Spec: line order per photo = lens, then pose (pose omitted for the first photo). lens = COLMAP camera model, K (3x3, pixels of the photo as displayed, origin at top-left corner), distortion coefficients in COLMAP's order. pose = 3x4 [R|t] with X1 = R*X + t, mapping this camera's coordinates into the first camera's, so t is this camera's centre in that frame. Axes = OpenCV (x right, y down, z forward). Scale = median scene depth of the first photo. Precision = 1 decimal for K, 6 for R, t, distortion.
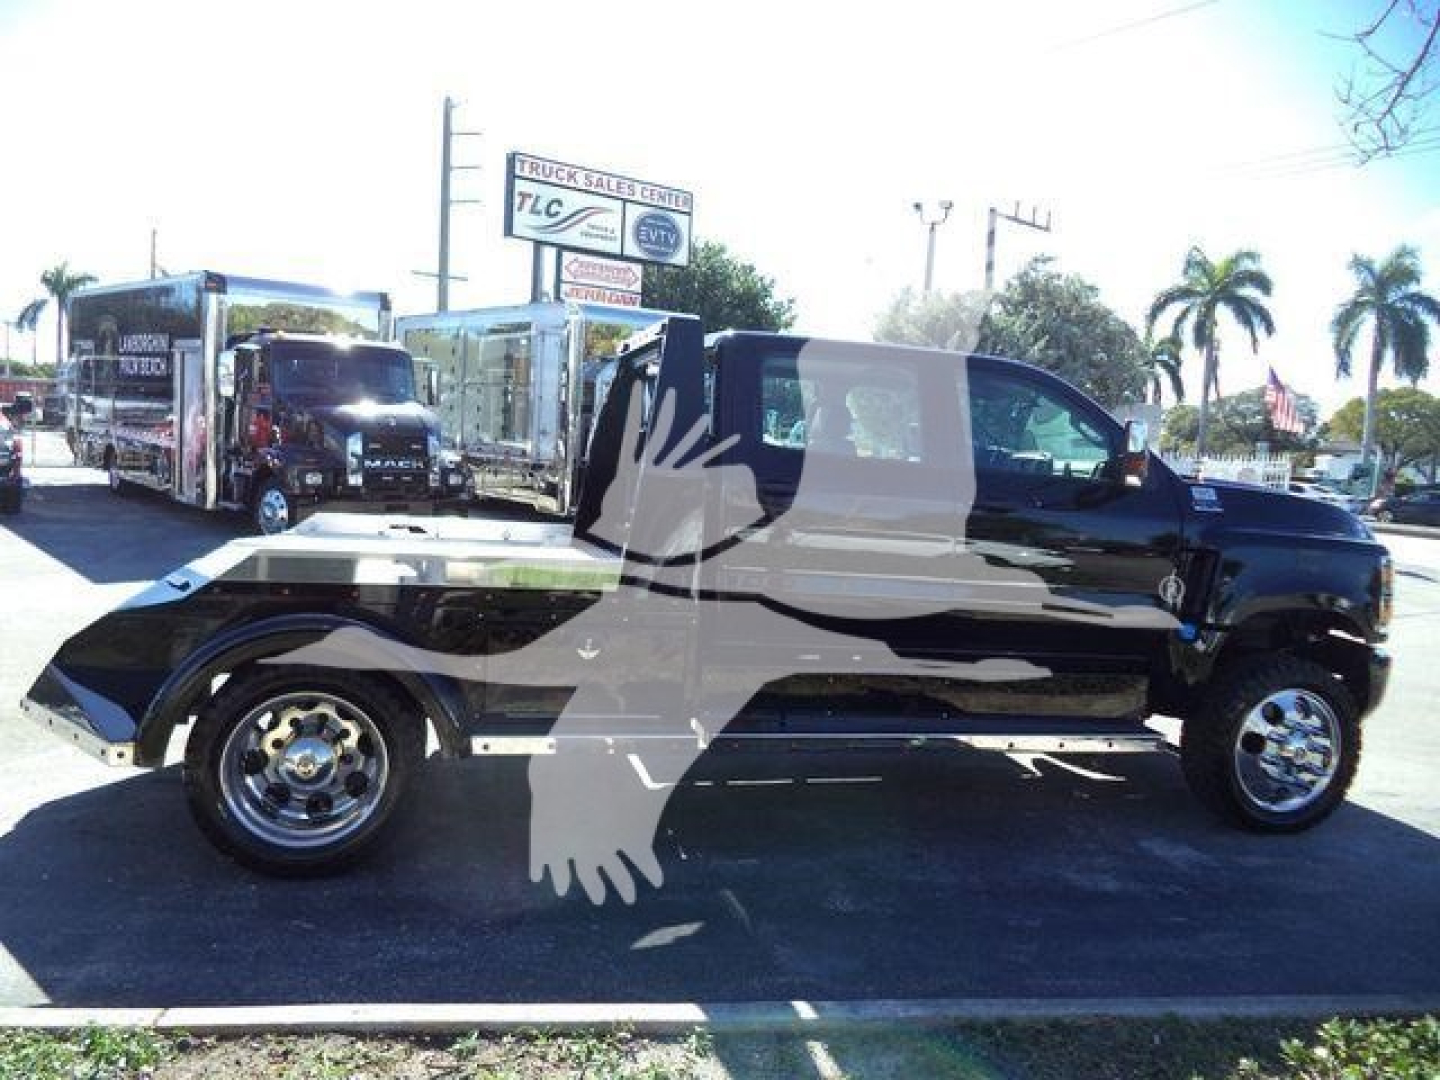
lens RADIAL K [[1140.6, 0, 720.0], [0, 1140.6, 540.0], [0, 0, 1]] dist [-0.017259, -0.007352]
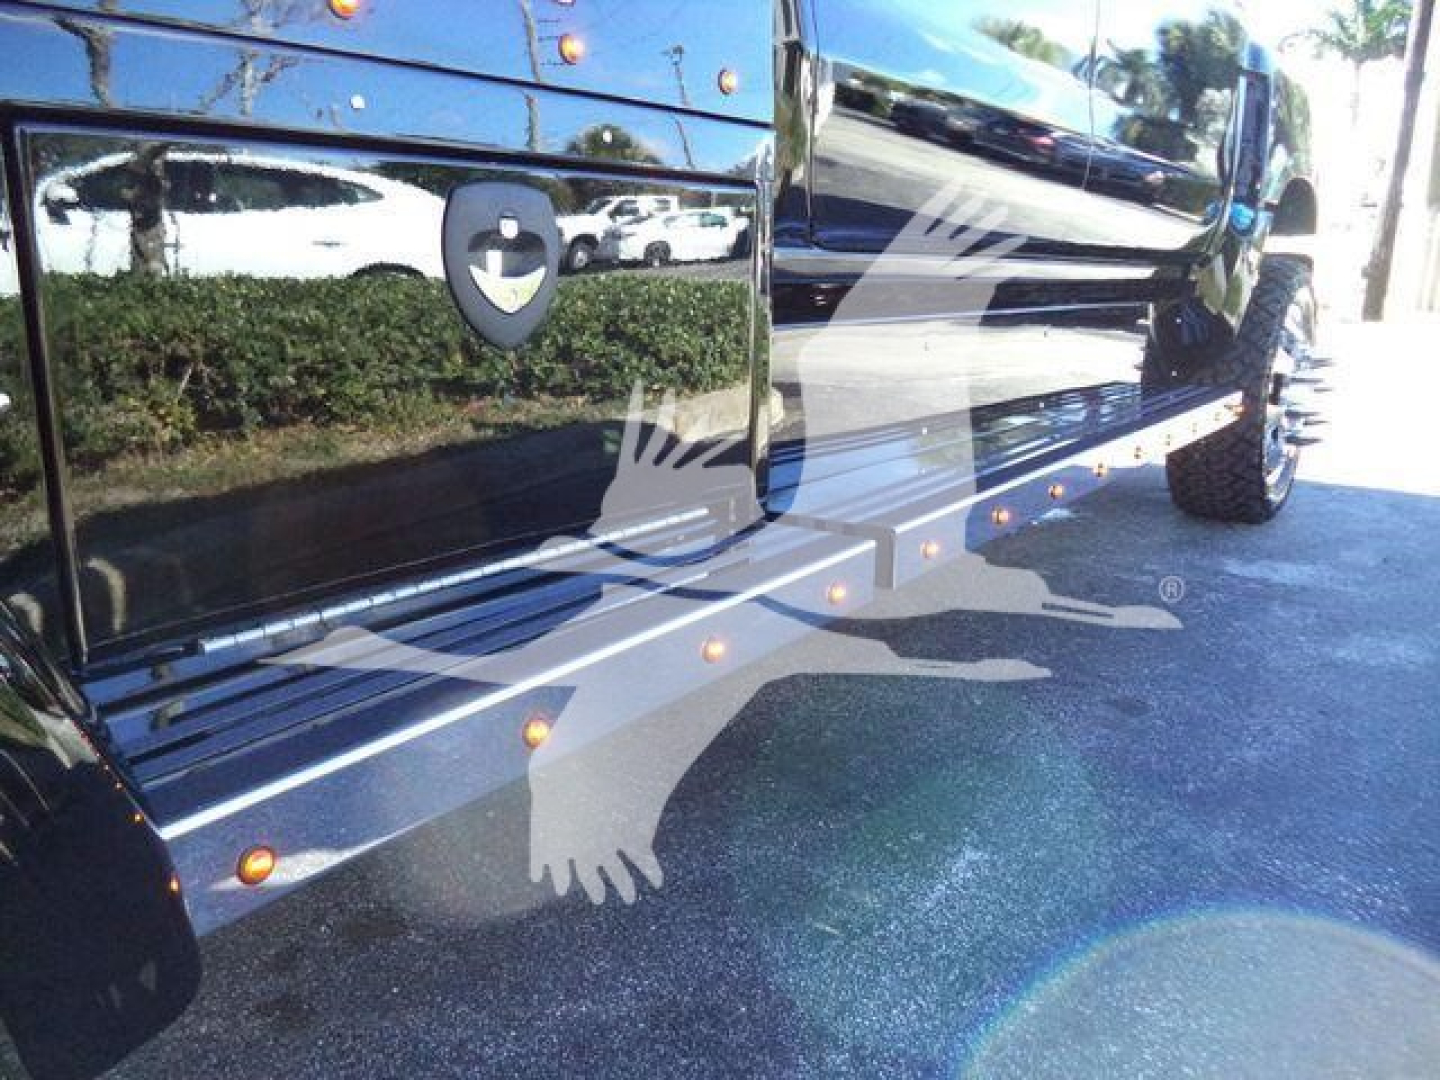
lens RADIAL K [[1140.6, 0, 720.0], [0, 1140.6, 540.0], [0, 0, 1]] dist [-0.017259, -0.007352]
pose [[0.782709, -0.211240, 0.585444, -0.028943], [0.096539, 0.970462, 0.221095, 0.013227], [-0.614856, -0.116535, 0.779982, 0.103050]]
